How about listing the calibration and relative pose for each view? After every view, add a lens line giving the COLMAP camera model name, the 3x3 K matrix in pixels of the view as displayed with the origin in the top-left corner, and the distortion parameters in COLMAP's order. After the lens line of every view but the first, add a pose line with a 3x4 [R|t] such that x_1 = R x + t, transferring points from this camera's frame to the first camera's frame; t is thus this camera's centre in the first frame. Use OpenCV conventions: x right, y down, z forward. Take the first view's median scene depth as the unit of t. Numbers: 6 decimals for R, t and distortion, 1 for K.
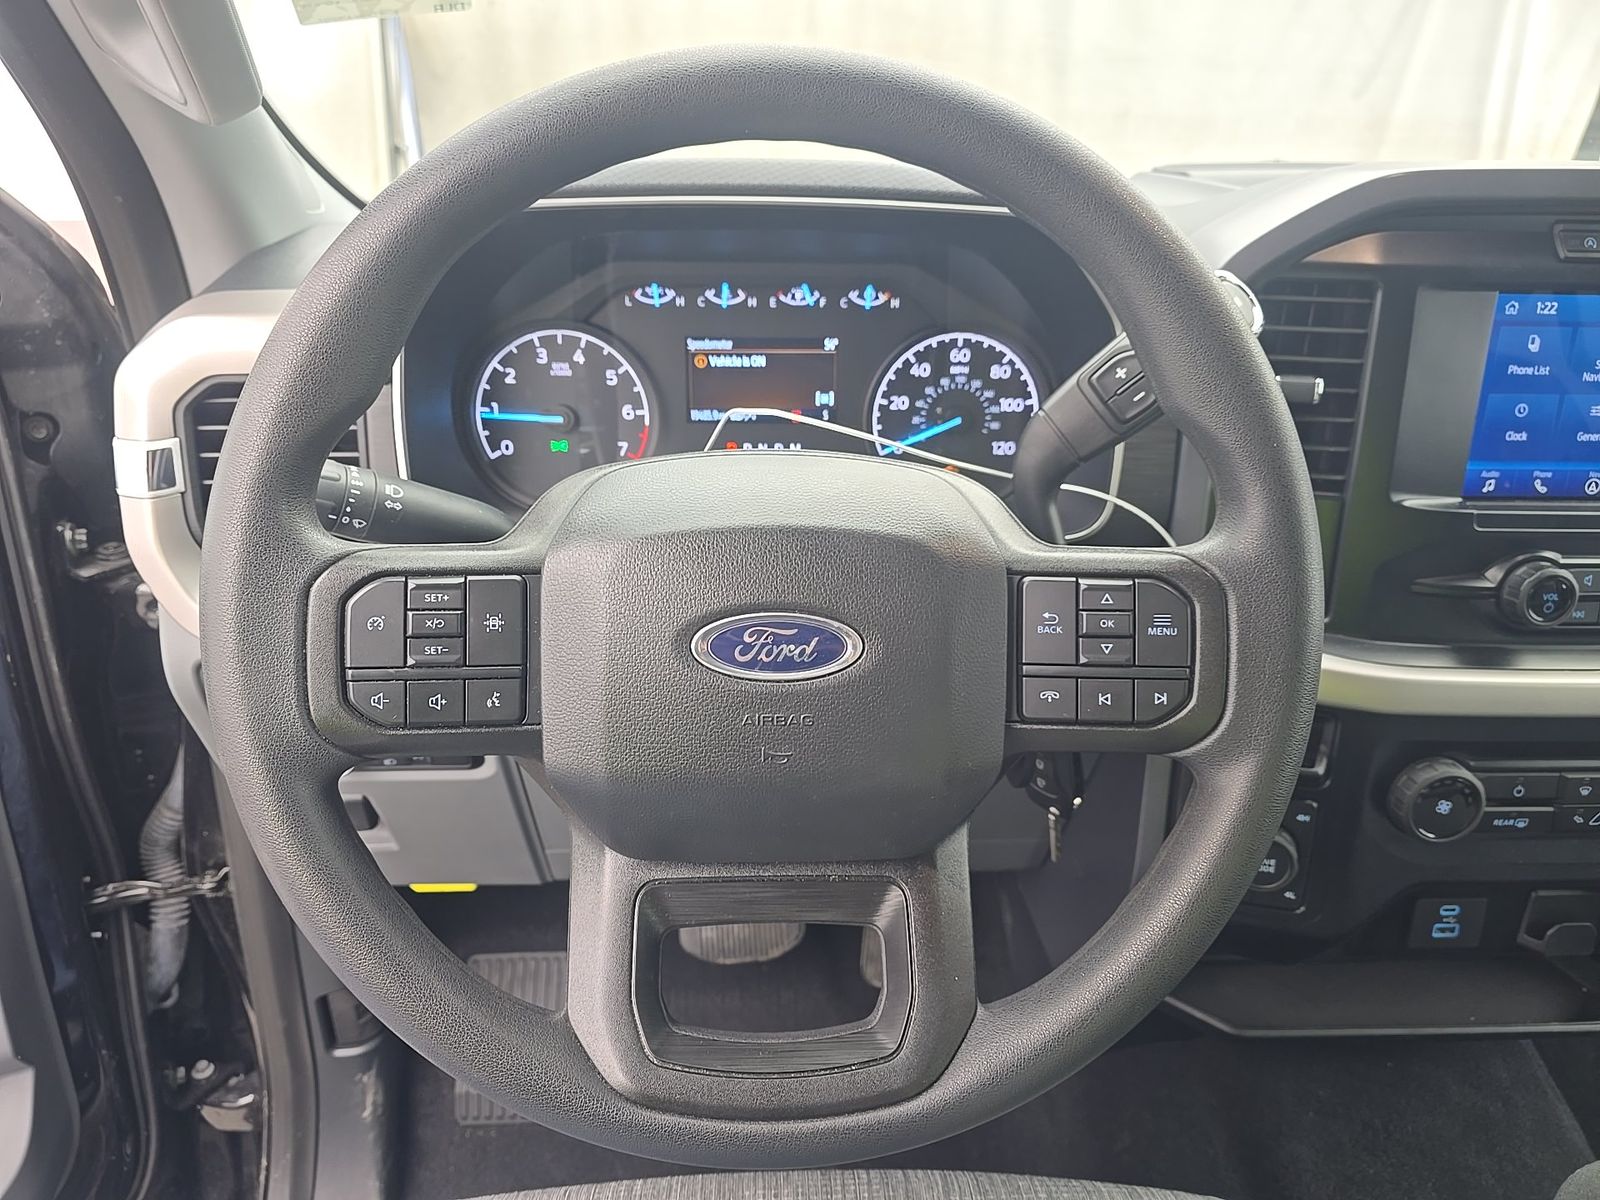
lens RADIAL K [[1098.2, 0, 793.3], [0, 1098.2, 604.8], [0, 0, 1]] dist [0.018225, -0.019027]
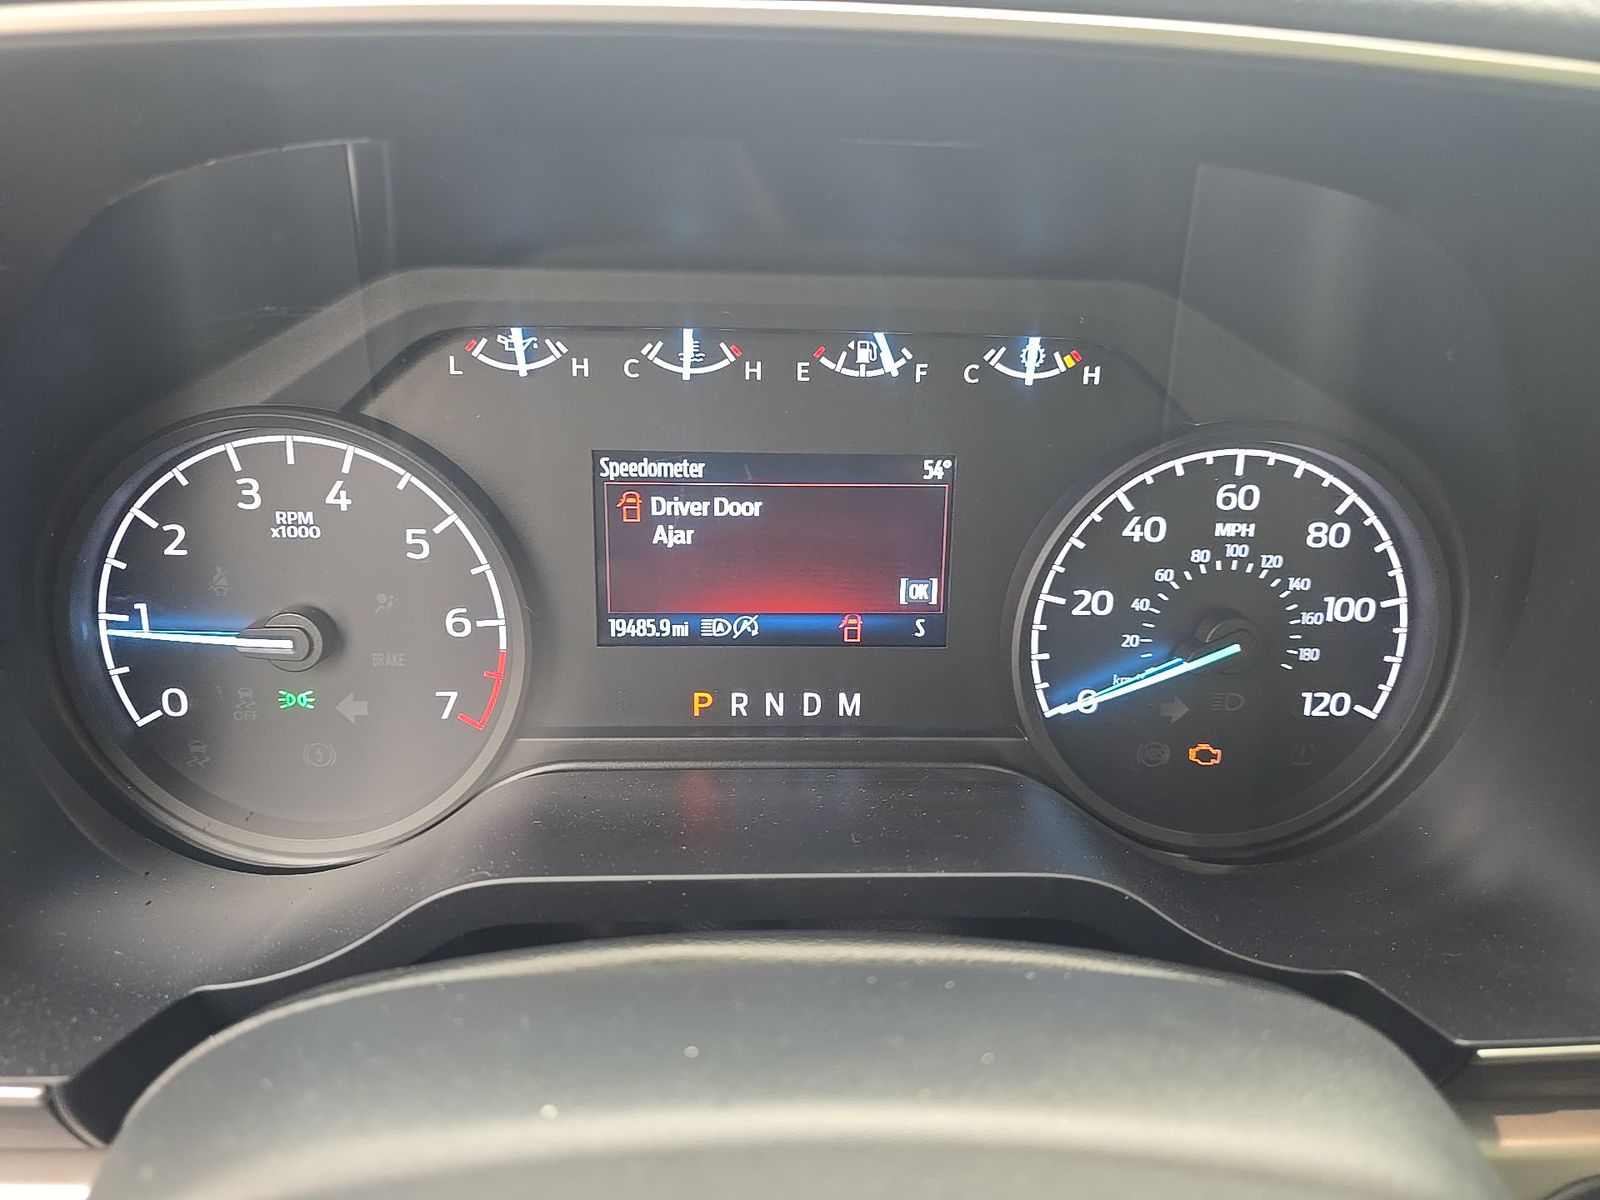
lens RADIAL K [[1098.2, 0, 810.4], [0, 1098.2, 598.1], [0, 0, 1]] dist [0.018225, -0.019027]
pose [[0.999855, 0.008593, -0.014706, -0.008526], [-0.009910, 0.995717, -0.091919, -0.148564], [0.013853, 0.092052, 0.995658, 0.582510]]
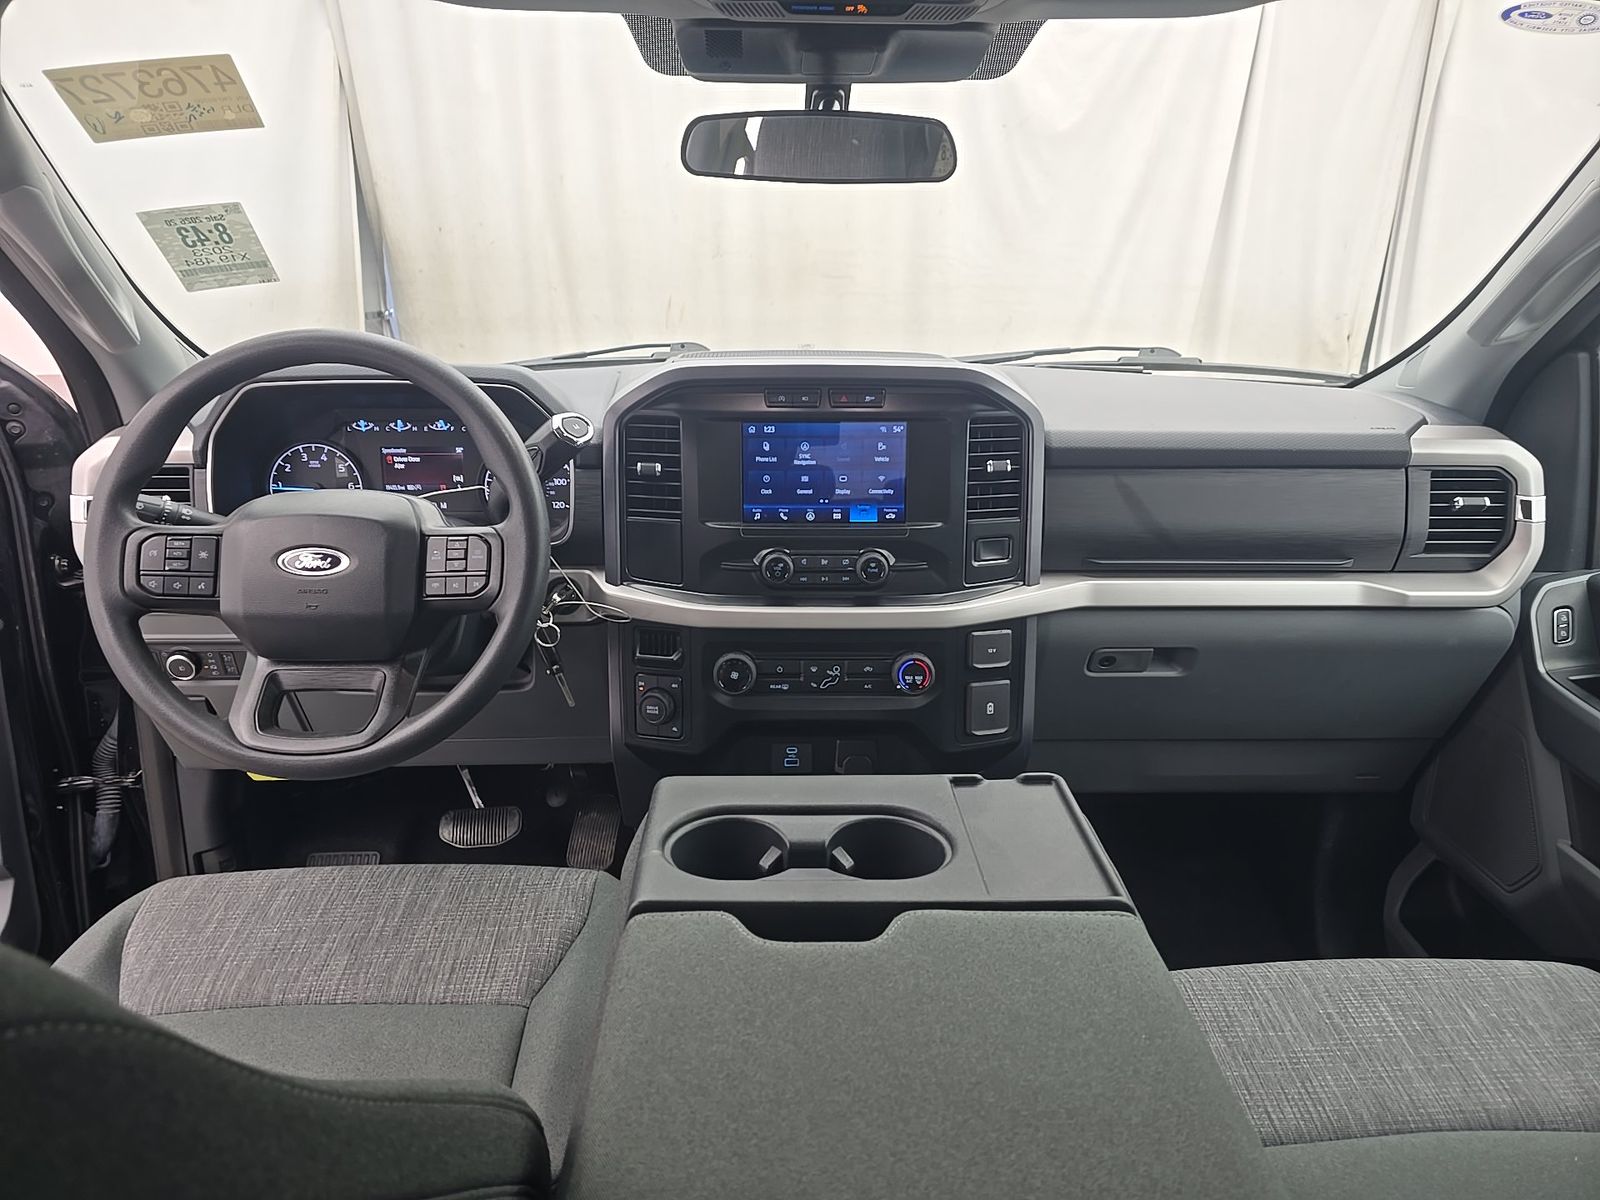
lens RADIAL K [[1046.5, 0, 803.4], [0, 1046.5, 598.0], [0, 0, 1]] dist [-0.005200, -0.010956]
pose [[0.999921, -0.006712, 0.010621, 0.610309], [0.007868, 0.993586, -0.112802, 0.225747], [-0.009796, 0.112877, 0.993561, -0.774291]]
